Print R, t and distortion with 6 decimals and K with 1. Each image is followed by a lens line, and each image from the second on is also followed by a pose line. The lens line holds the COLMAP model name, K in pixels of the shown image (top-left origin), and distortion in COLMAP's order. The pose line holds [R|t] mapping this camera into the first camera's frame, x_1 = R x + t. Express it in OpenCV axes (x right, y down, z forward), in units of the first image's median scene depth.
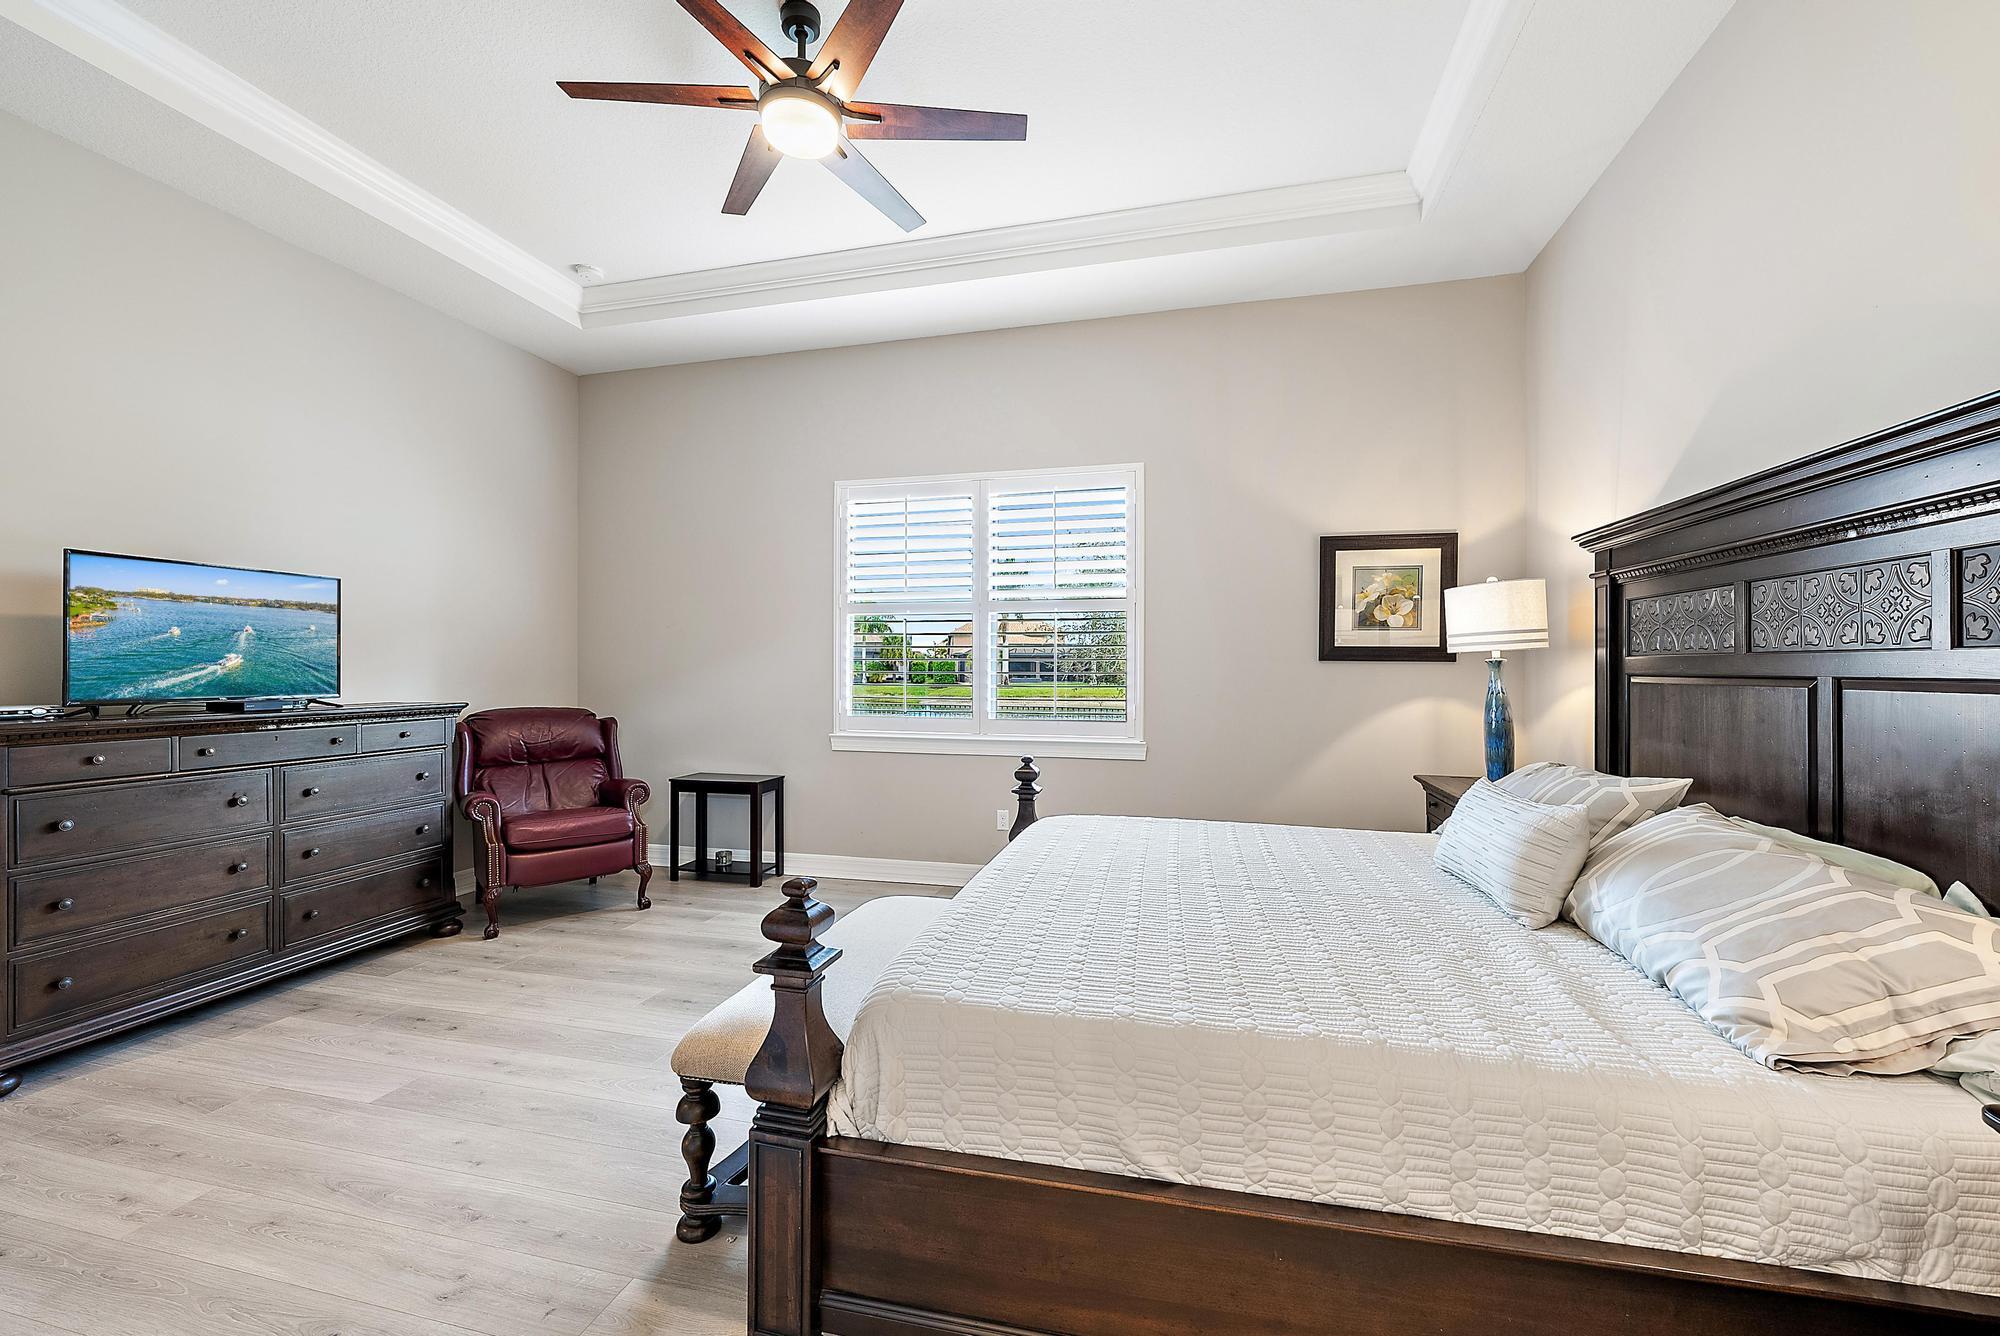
lens RADIAL K [[794.7, 0, 1004.6], [0, 794.7, 671.1], [0, 0, 1]] dist [-0.001759, -0.000274]
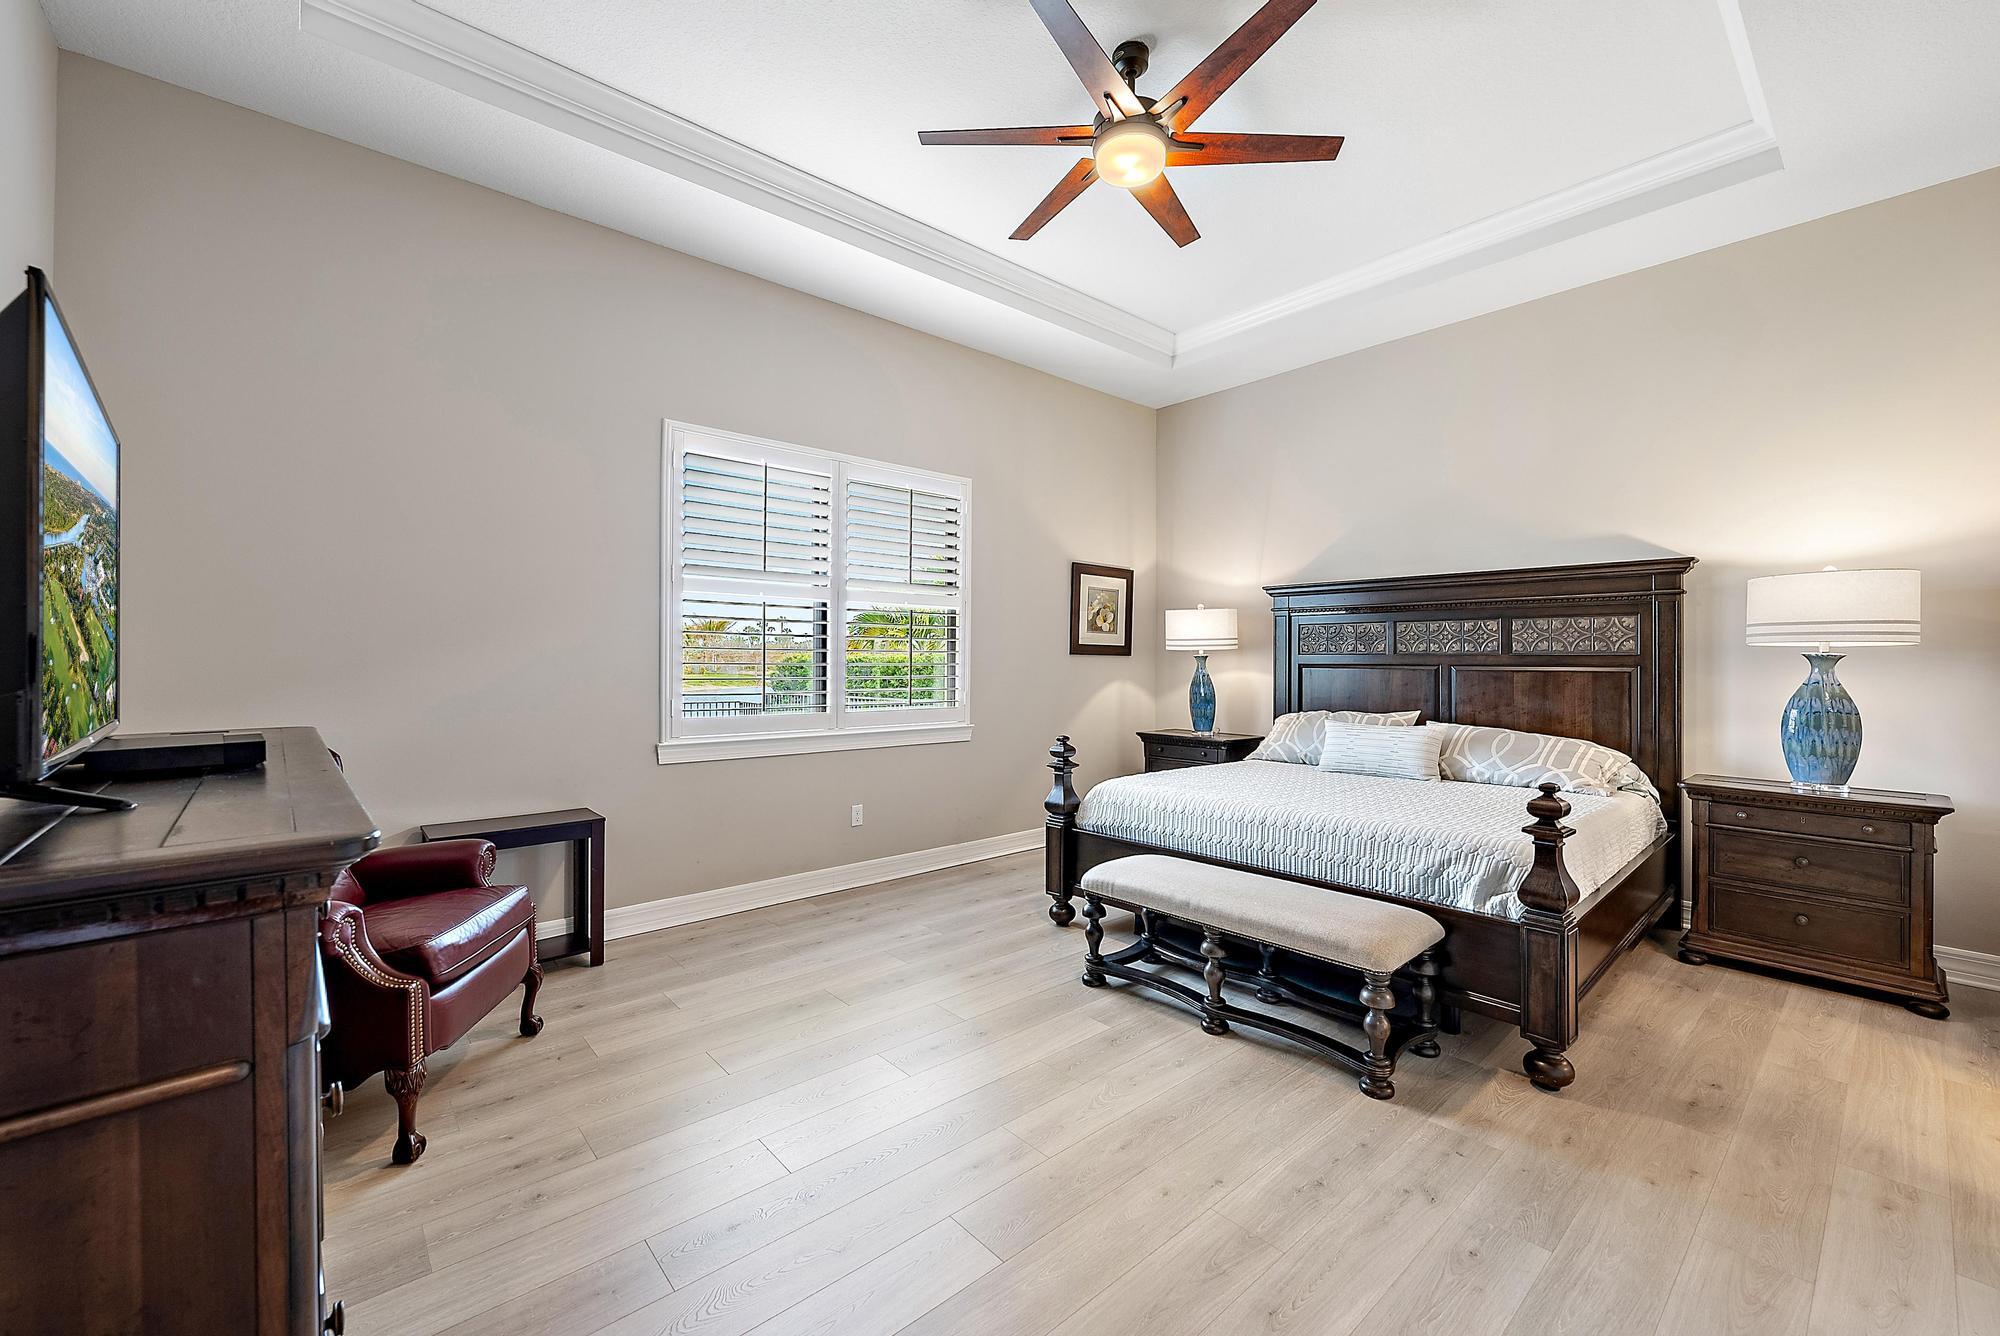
lens RADIAL K [[804.8, 0, 1007.1], [0, 804.8, 649.0], [0, 0, 1]] dist [0.001126, -0.000171]
pose [[0.561513, 0.015527, 0.827323, -0.808734], [-0.000917, 0.999835, -0.018142, 0.002701], [-0.827468, 0.009428, 0.561434, 0.334767]]
